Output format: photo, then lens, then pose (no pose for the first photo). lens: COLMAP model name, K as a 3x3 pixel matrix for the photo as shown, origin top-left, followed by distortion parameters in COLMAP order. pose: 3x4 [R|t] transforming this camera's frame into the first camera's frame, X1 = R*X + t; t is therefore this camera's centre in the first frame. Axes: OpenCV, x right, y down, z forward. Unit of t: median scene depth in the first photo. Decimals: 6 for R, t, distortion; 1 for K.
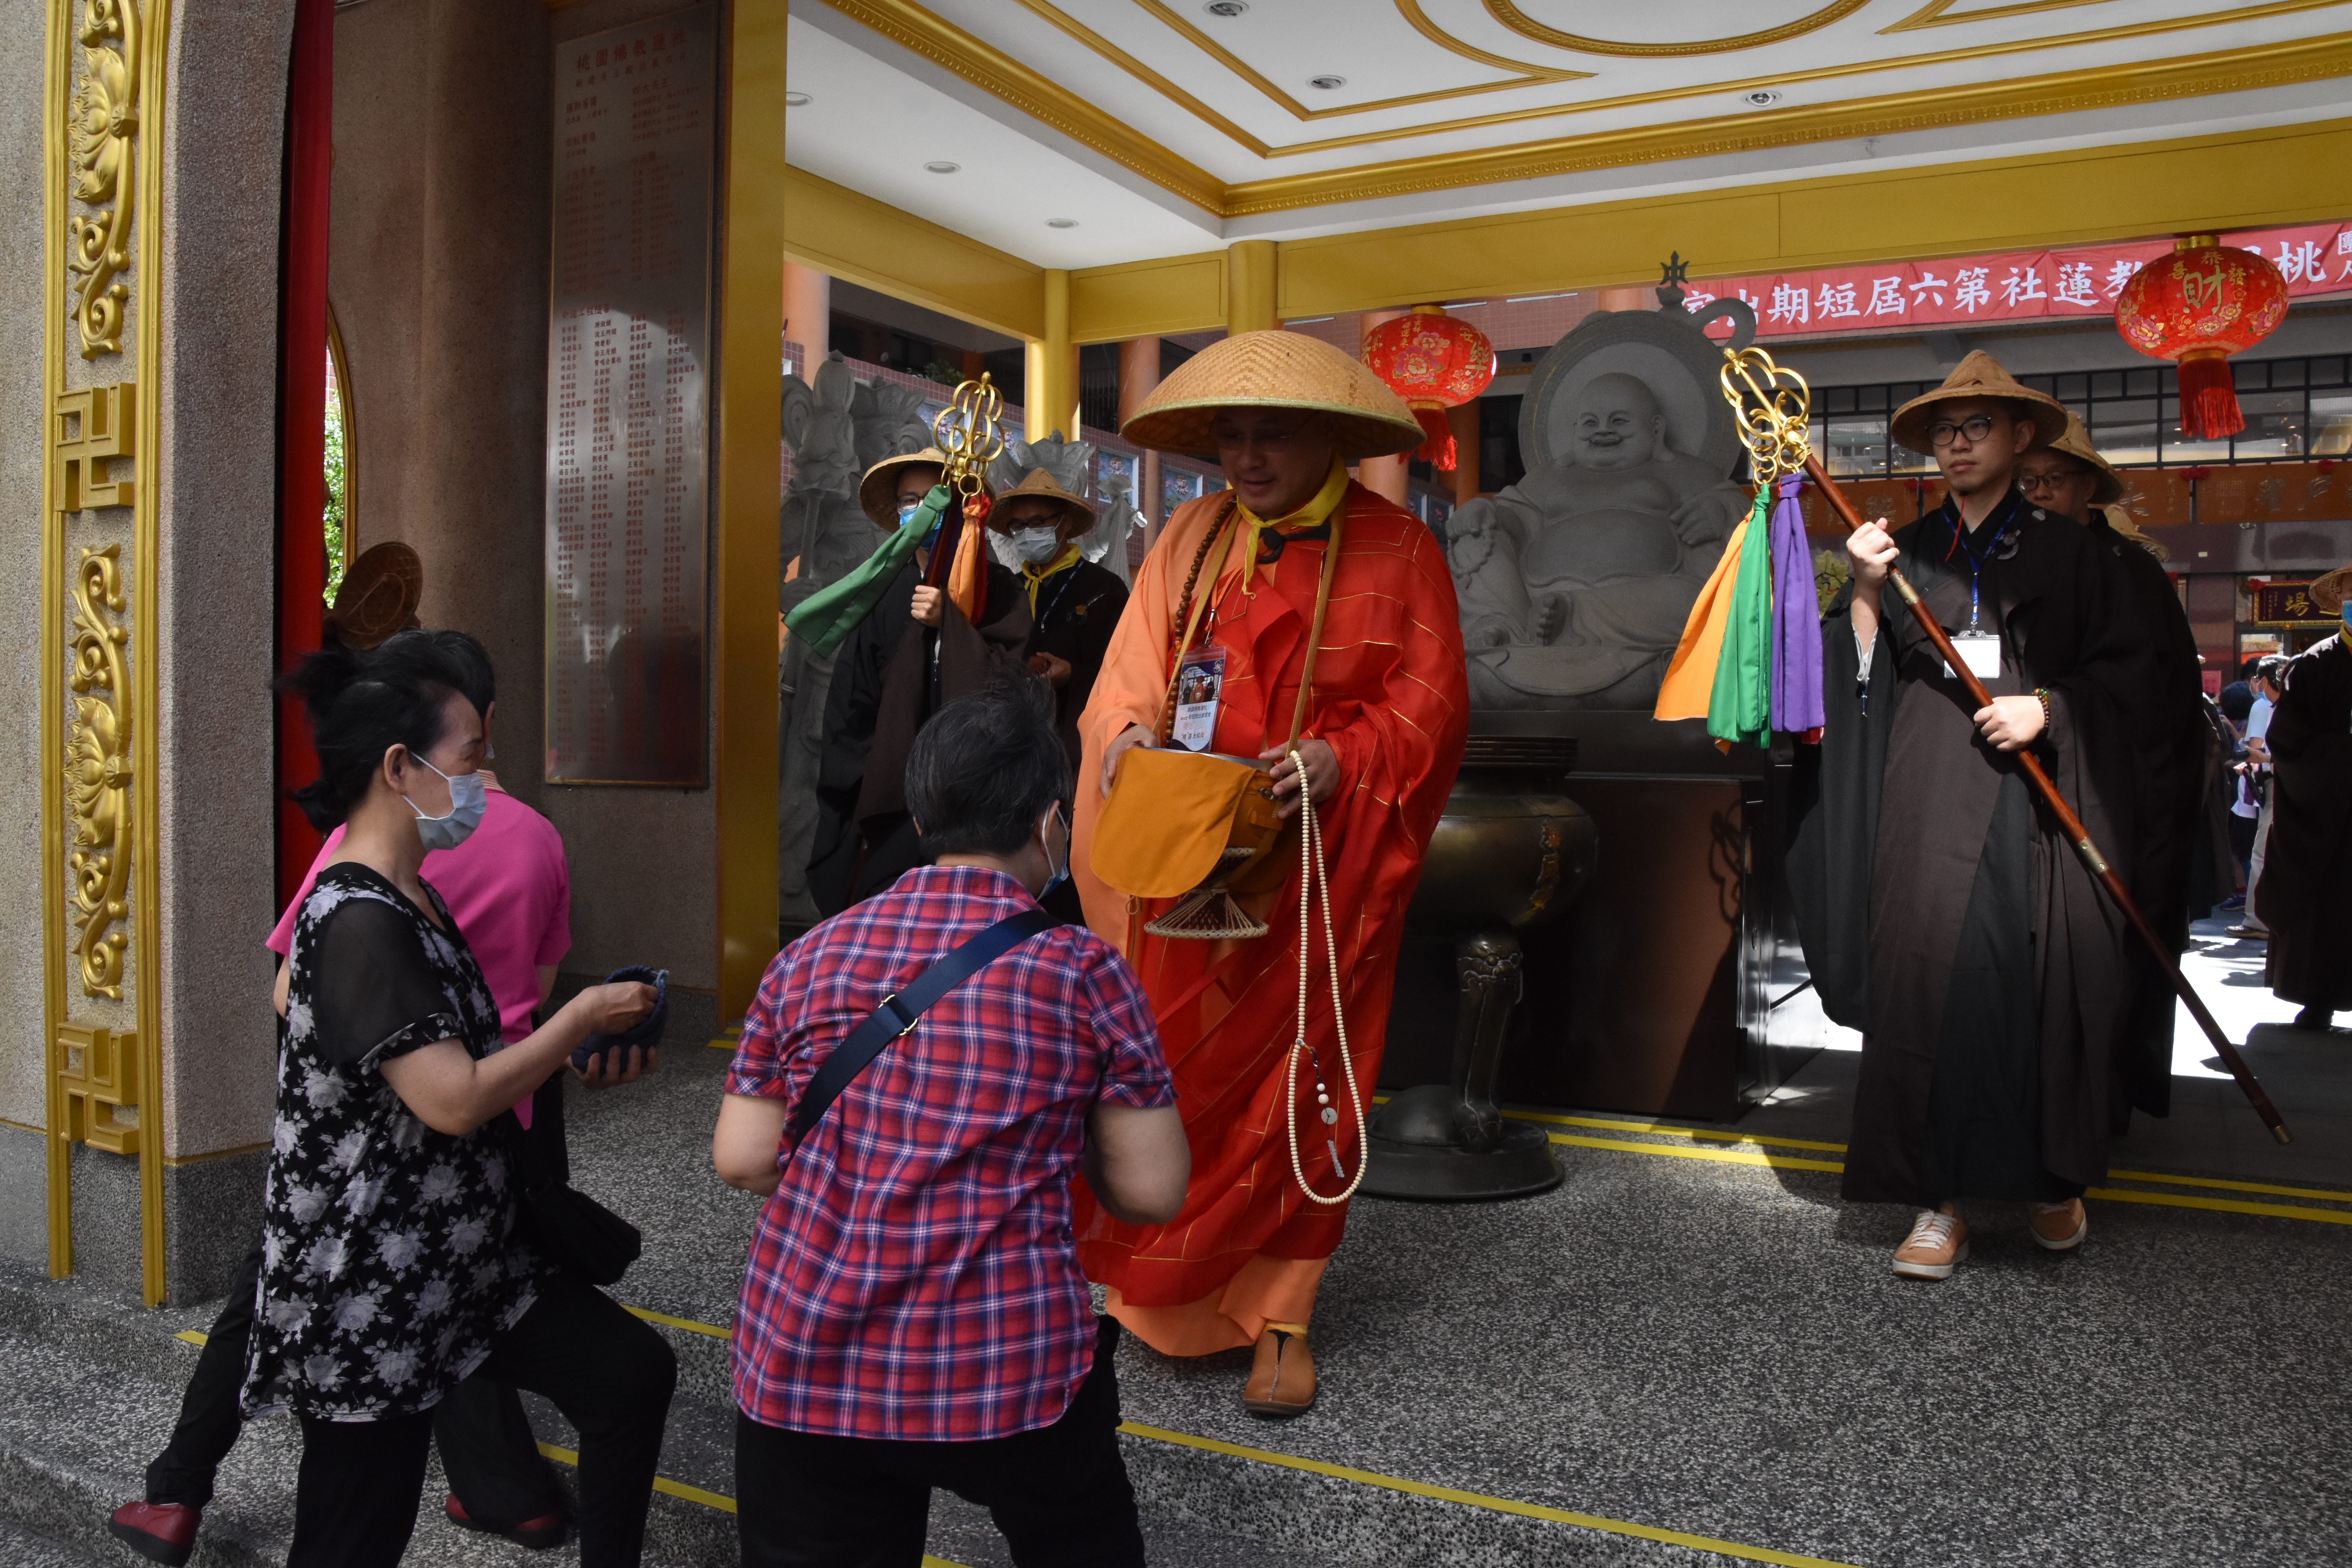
lens RADIAL K [[1836.0, 0, 1174.6], [0, 1836.0, 786.5], [0, 0, 1]] dist [-0.151711, 0.100813]
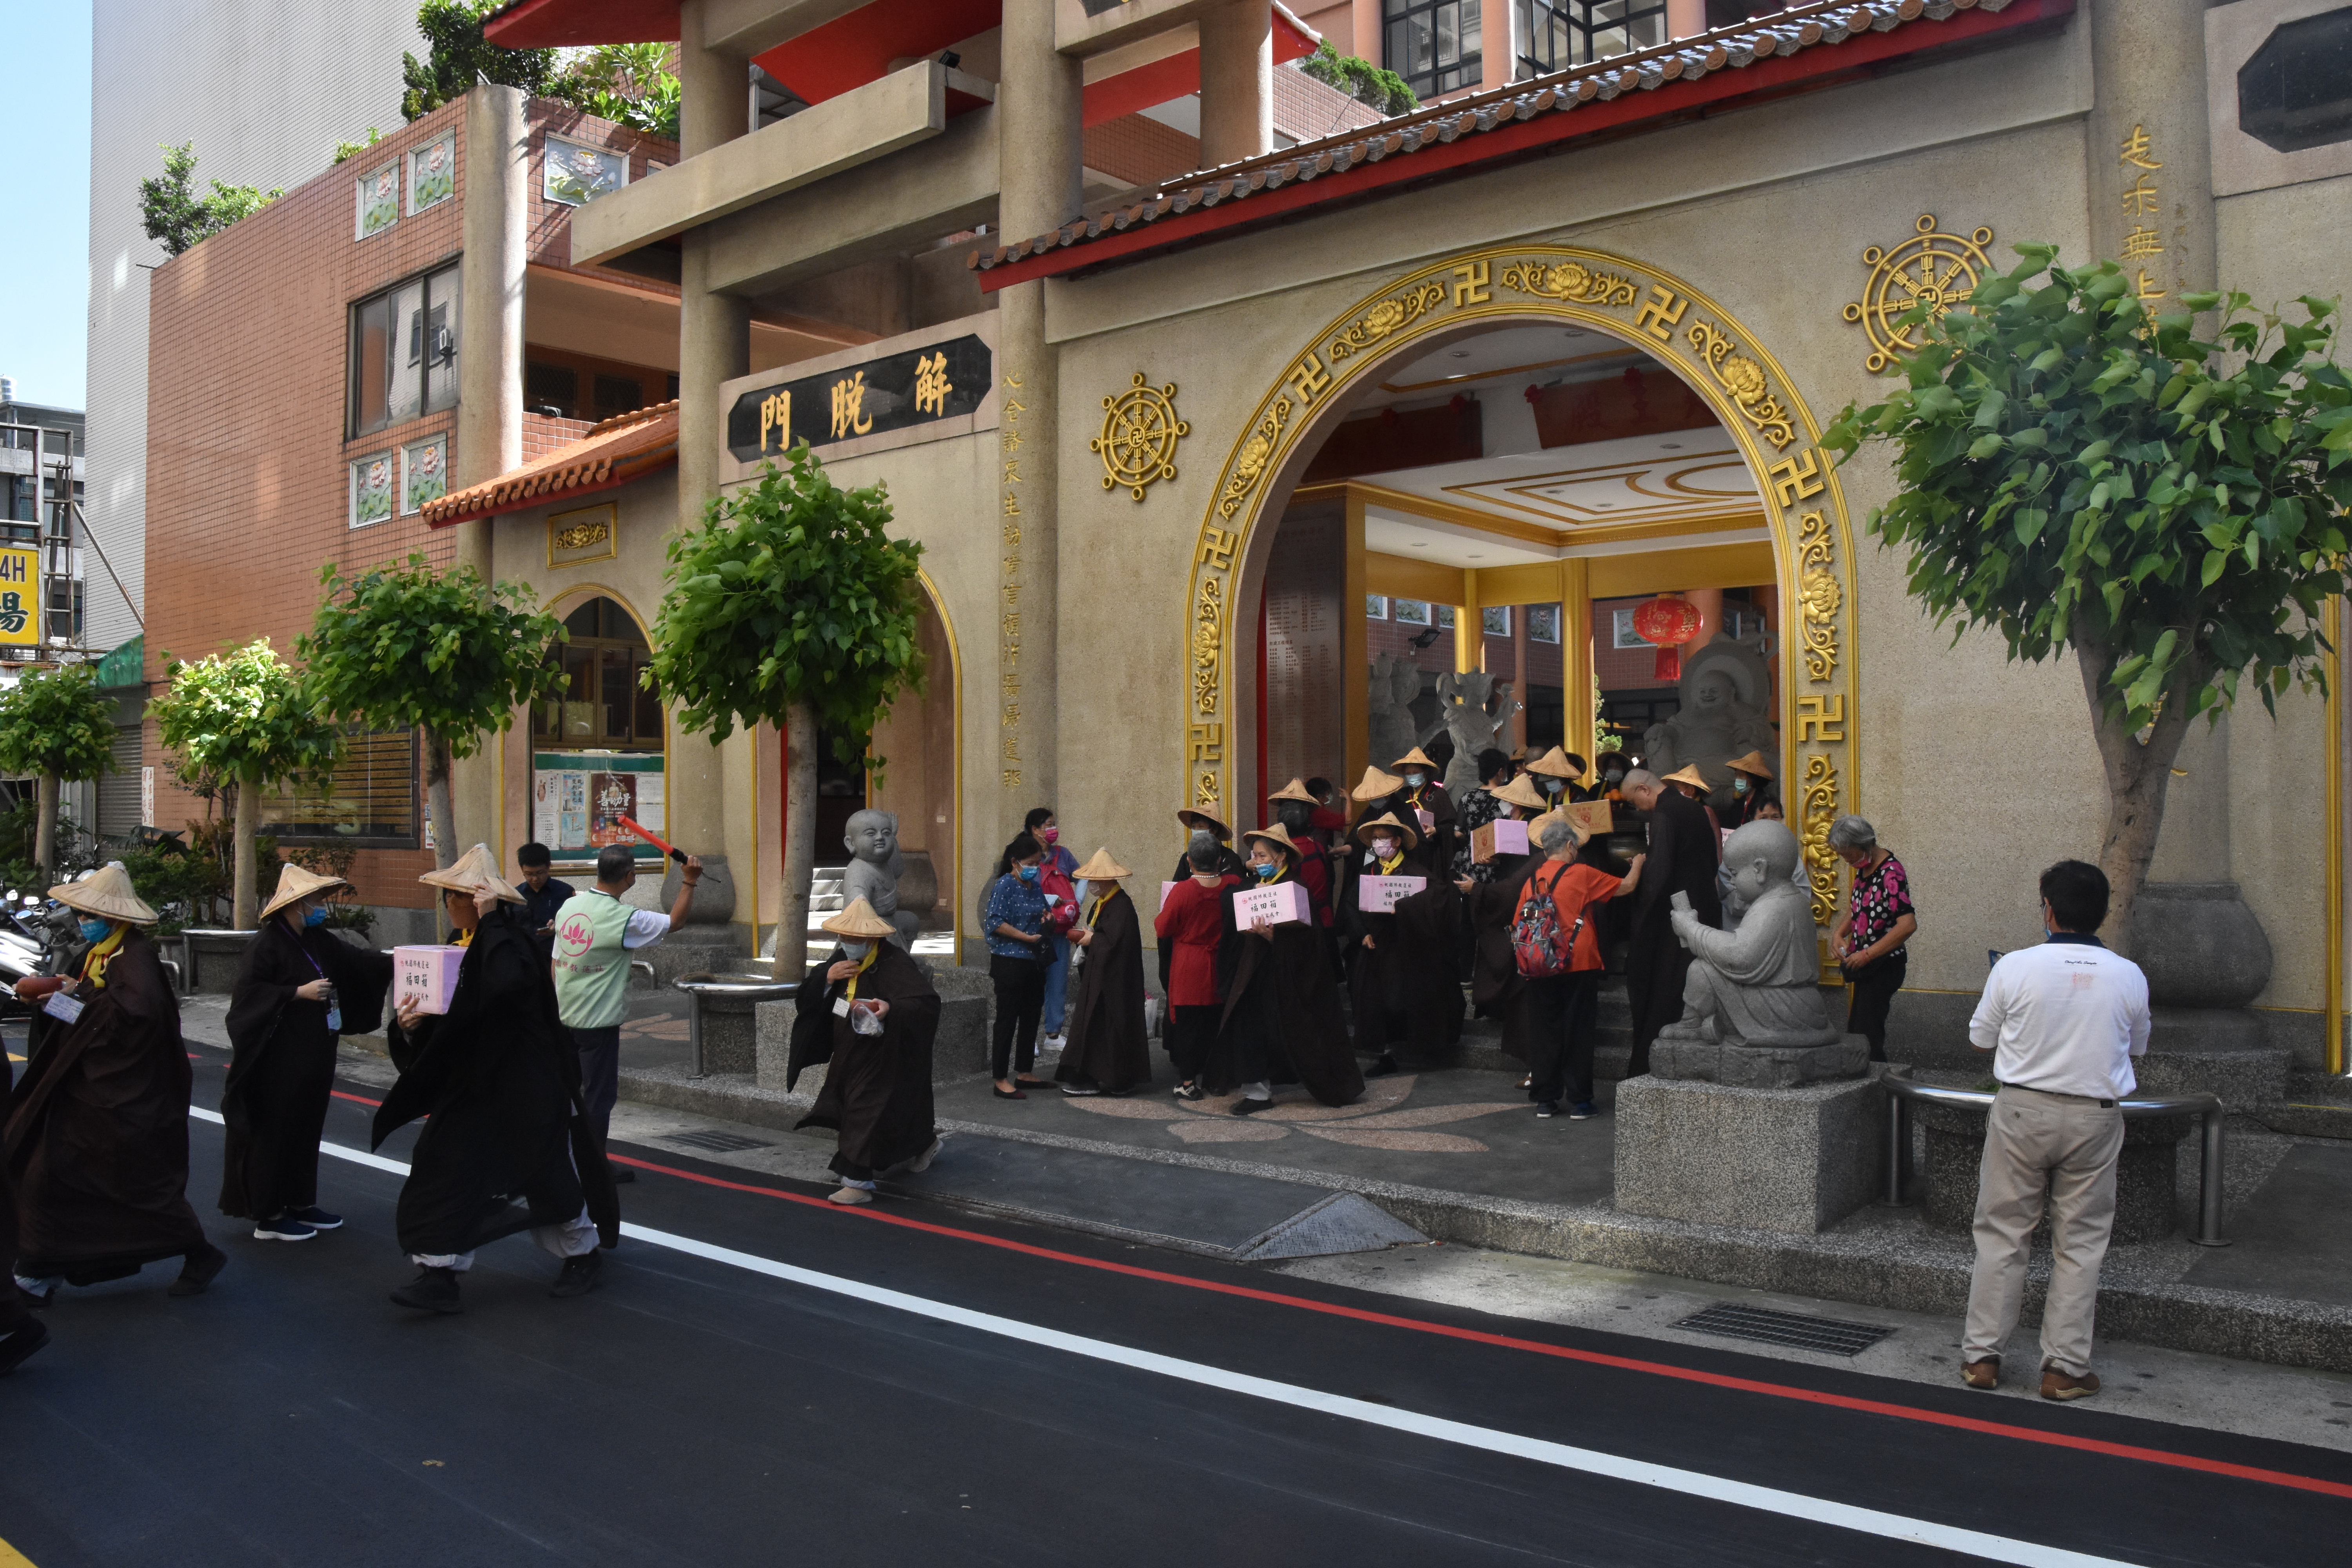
lens RADIAL K [[1836.0, 0, 1179.1], [0, 1836.0, 791.9], [0, 0, 1]] dist [-0.151711, 0.100813]
pose [[0.980498, -0.015717, -0.195901, 0.017759], [0.009039, 0.999349, -0.034935, 0.024014], [0.196323, 0.032483, 0.980001, -2.387866]]
